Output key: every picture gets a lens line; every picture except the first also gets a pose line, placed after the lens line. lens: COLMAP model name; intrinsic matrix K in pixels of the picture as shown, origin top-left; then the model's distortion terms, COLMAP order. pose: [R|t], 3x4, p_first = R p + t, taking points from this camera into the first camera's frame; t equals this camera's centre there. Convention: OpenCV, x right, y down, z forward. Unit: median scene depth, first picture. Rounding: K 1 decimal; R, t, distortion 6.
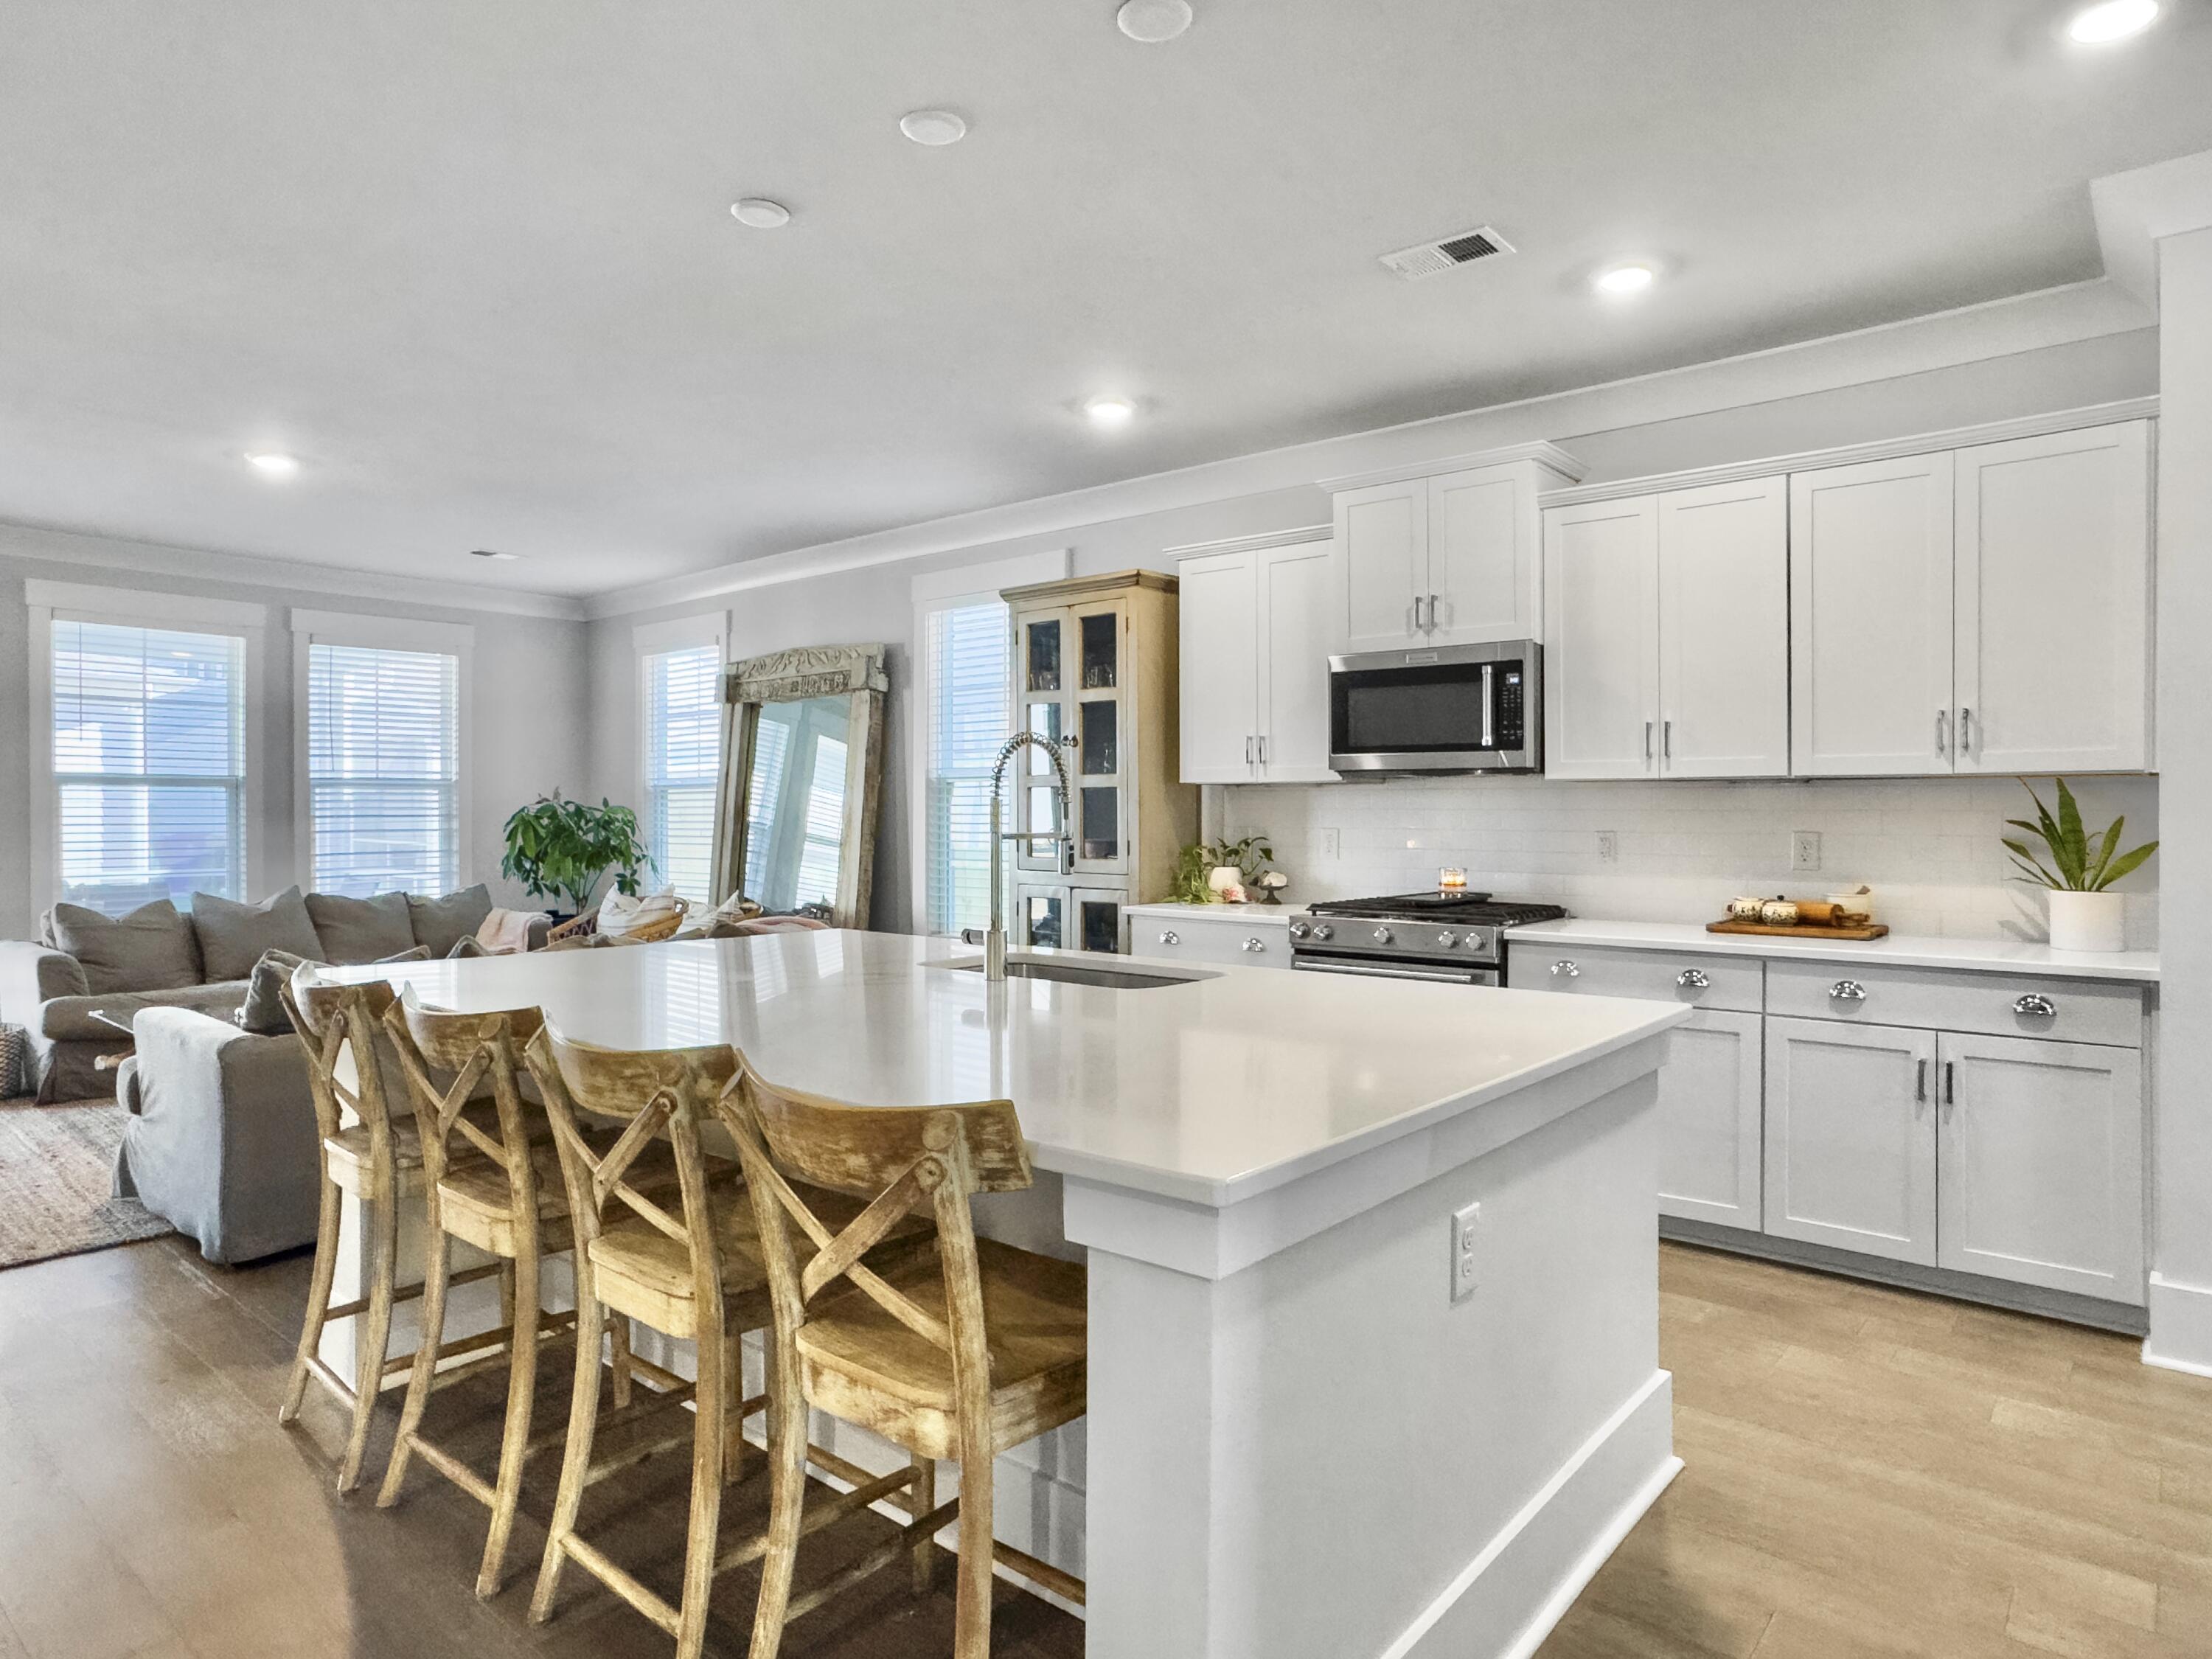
lens RADIAL K [[1312.8, 0, 1106.0], [0, 1312.8, 829.5], [0, 0, 1]] dist [-0.074306, 0.061813]
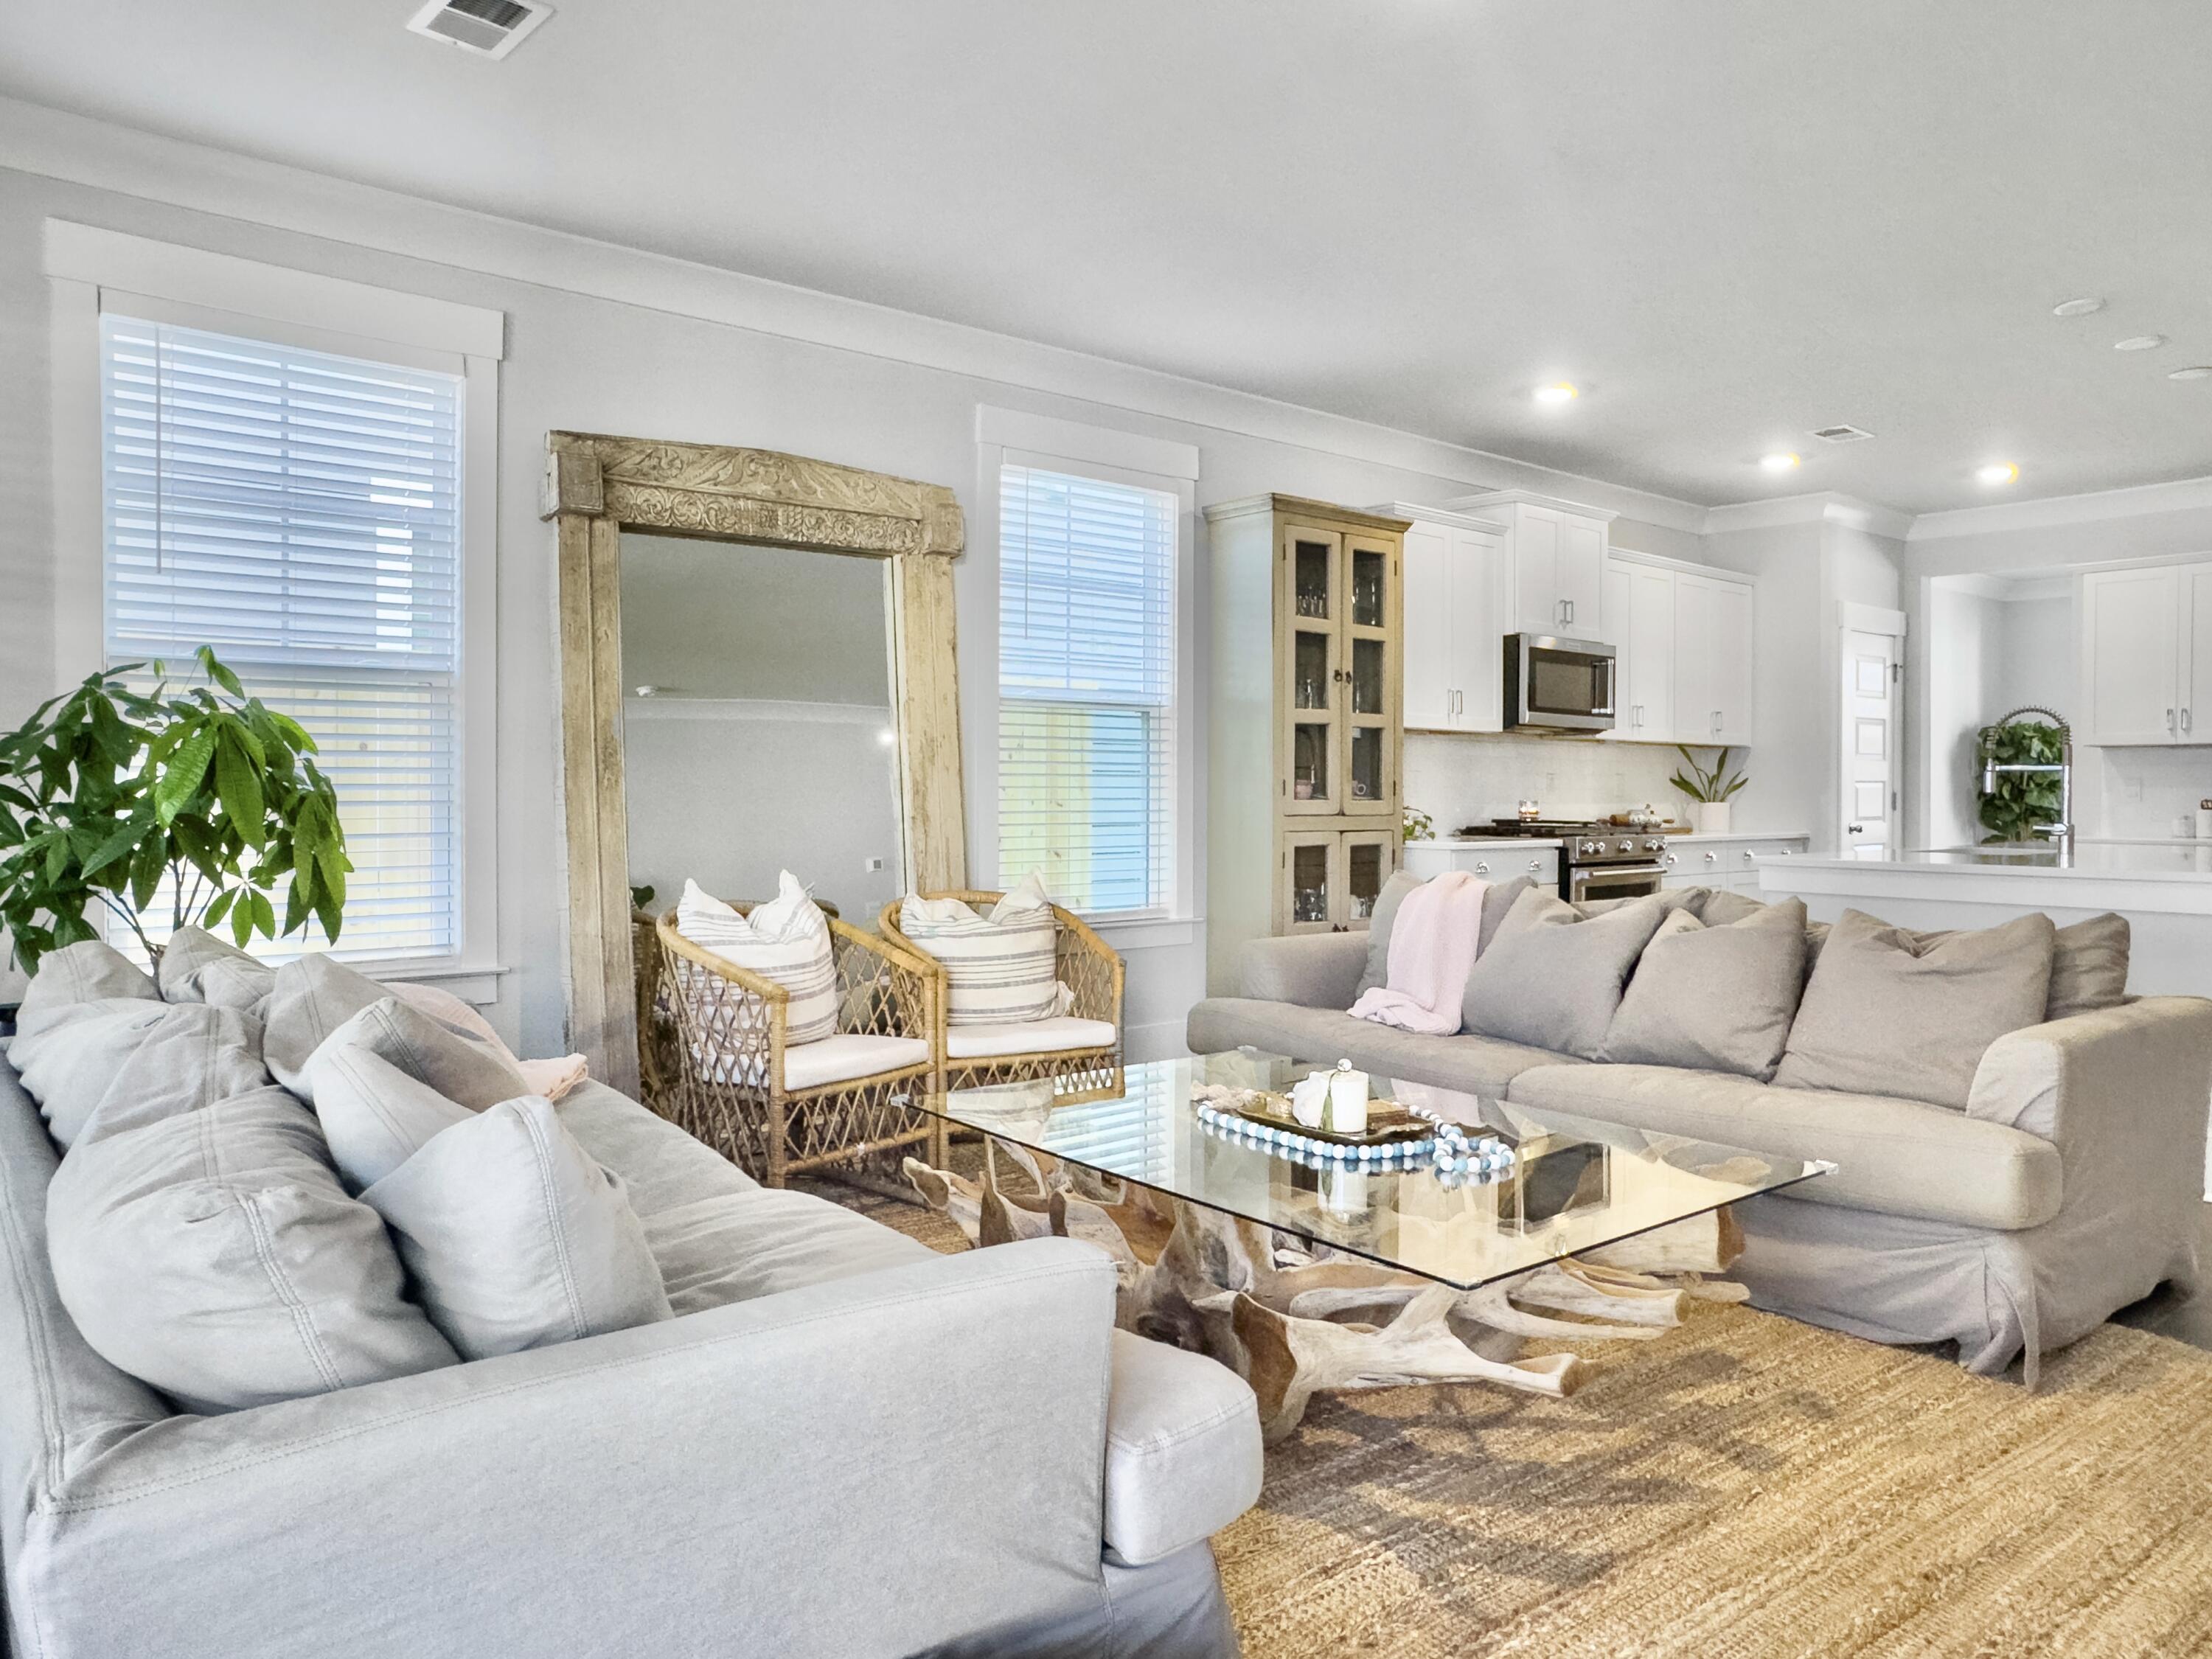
lens RADIAL K [[1514.8, 0, 1097.2], [0, 1514.8, 793.9], [0, 0, 1]] dist [-0.030627, 0.000877]
pose [[0.178847, 0.002033, 0.983875, -1.172260], [0.008029, 0.999962, -0.003526, 0.020880], [-0.983844, 0.008530, 0.178824, 1.011205]]
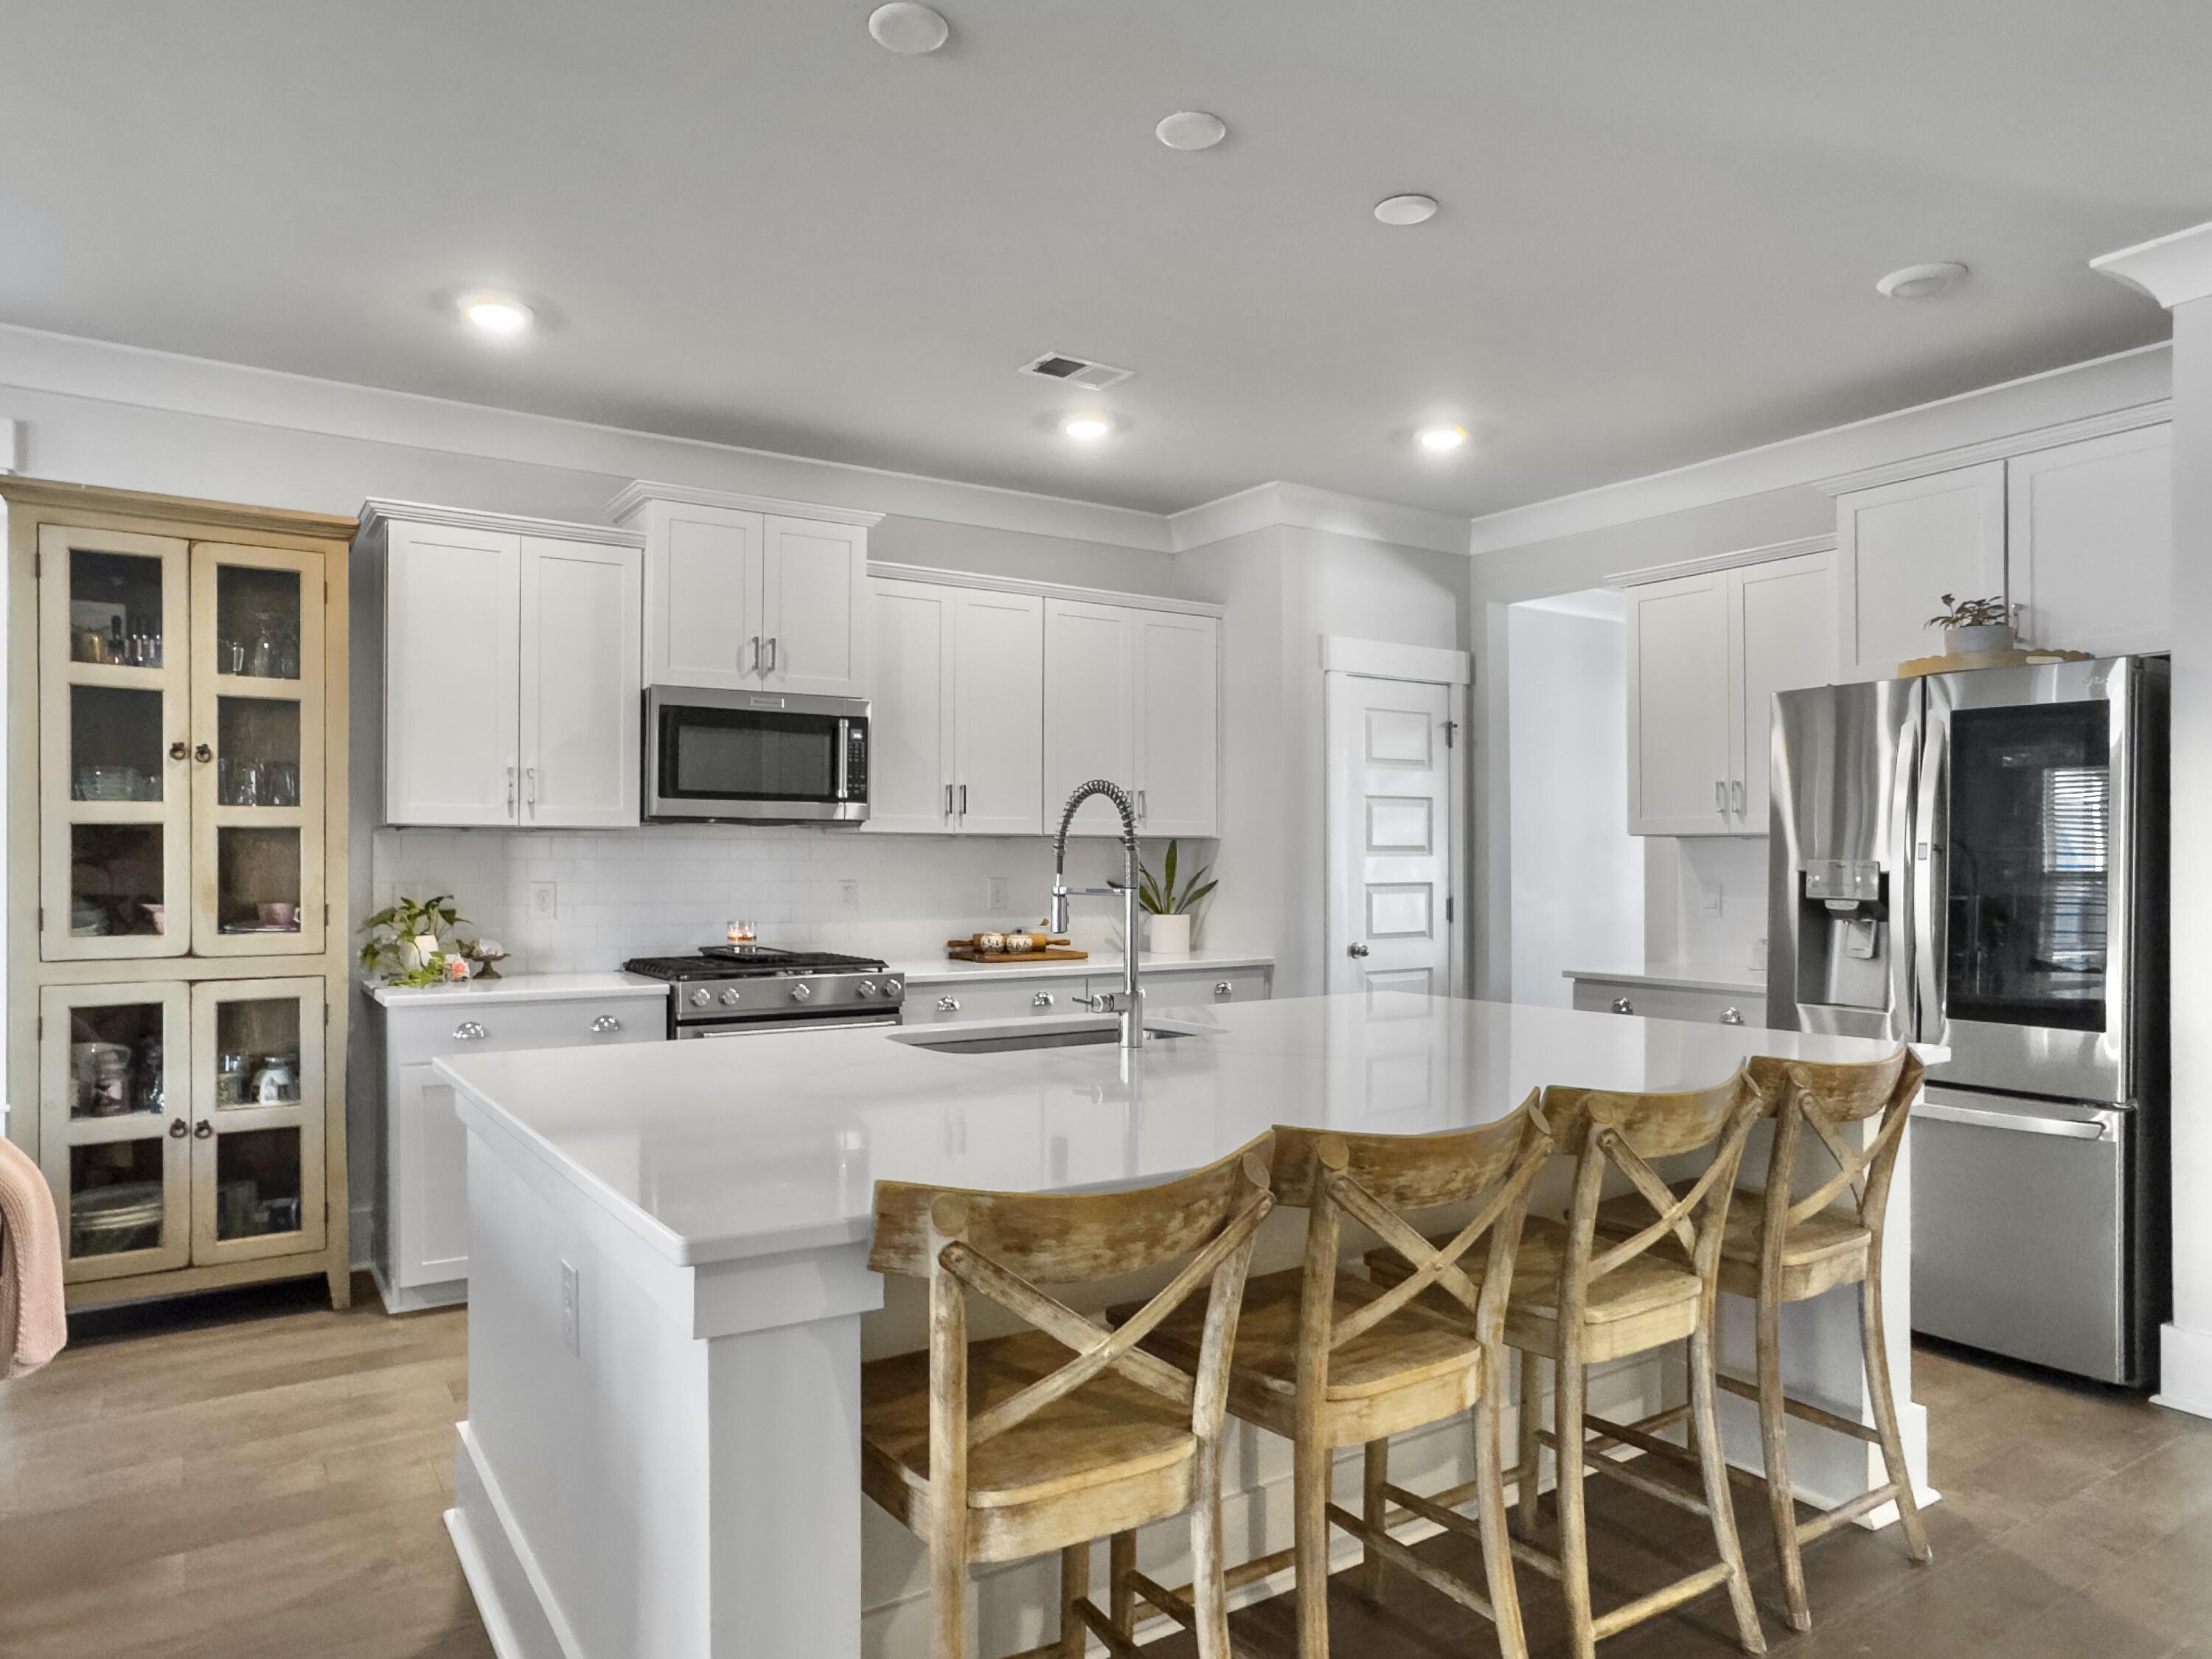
lens RADIAL K [[1417.8, 0, 1106.3], [0, 1417.8, 856.5], [0, 0, 1]] dist [-0.086192, 0.083906]
pose [[0.278161, 0.001961, 0.960533, -0.570760], [0.010616, 0.999931, -0.005115, -0.008517], [-0.960476, 0.011620, 0.278121, 0.396865]]
